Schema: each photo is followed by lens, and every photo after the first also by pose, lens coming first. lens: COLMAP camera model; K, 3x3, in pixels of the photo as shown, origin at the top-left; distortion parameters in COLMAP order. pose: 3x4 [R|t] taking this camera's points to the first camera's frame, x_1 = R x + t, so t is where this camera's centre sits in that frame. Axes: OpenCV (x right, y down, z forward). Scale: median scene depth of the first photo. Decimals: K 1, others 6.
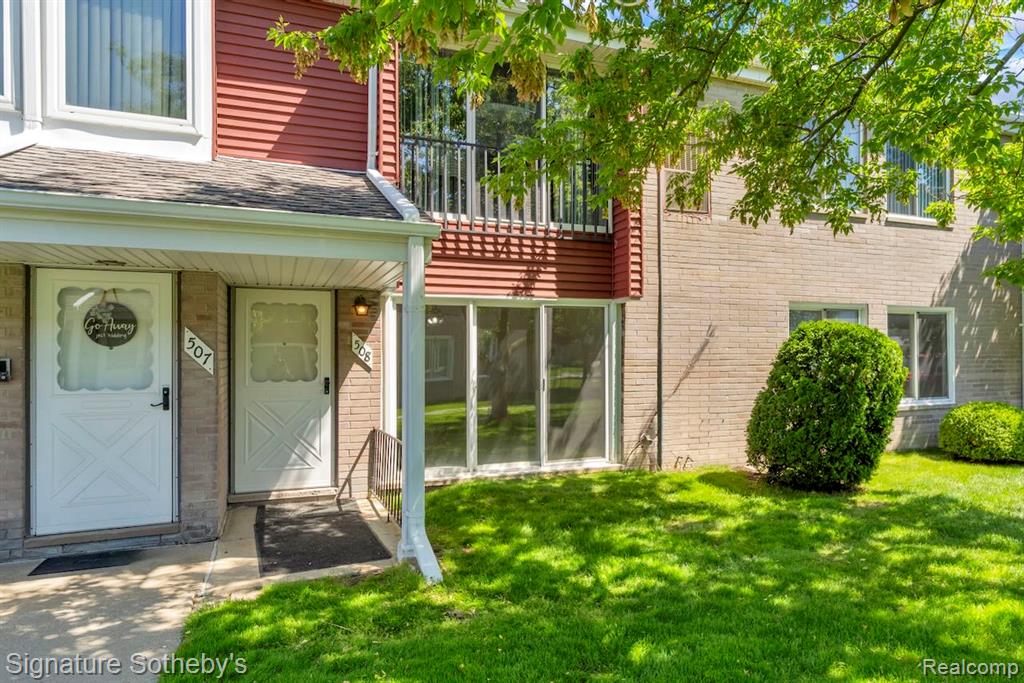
lens RADIAL K [[545.8, 0, 511.7], [0, 545.8, 356.5], [0, 0, 1]] dist [-0.007203, -0.001433]
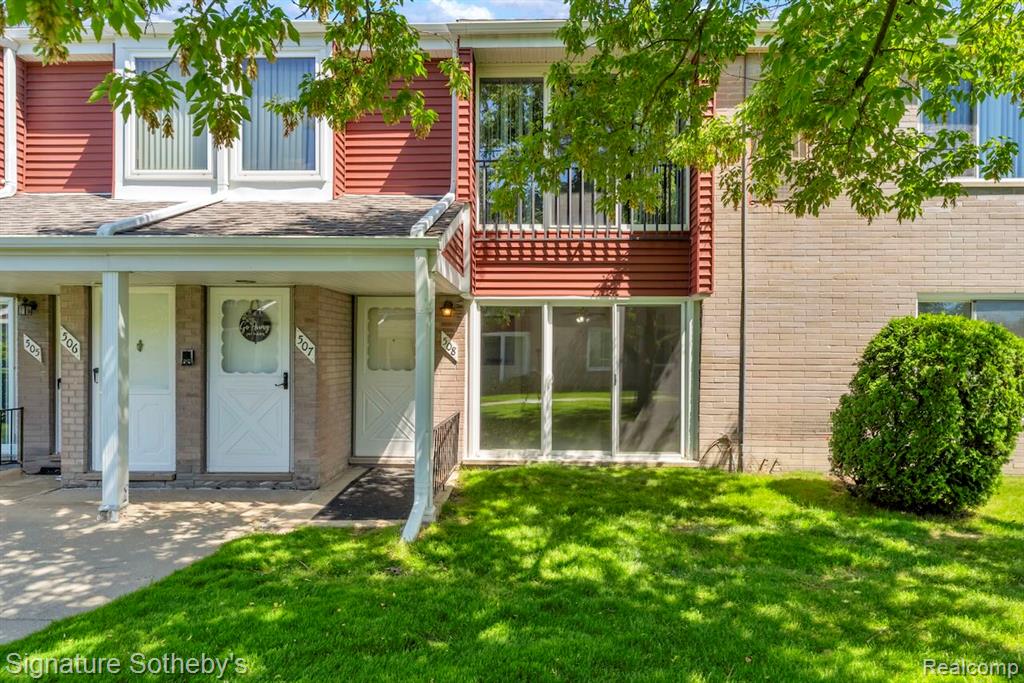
lens RADIAL K [[488.4, 0, 510.8], [0, 488.4, 358.0], [0, 0, 1]] dist [-0.008307, -0.000169]
pose [[0.932743, 0.014185, -0.360263, 0.257869], [-0.010372, 0.999868, 0.012516, 0.000630], [0.360392, -0.007938, 0.932767, 0.058156]]
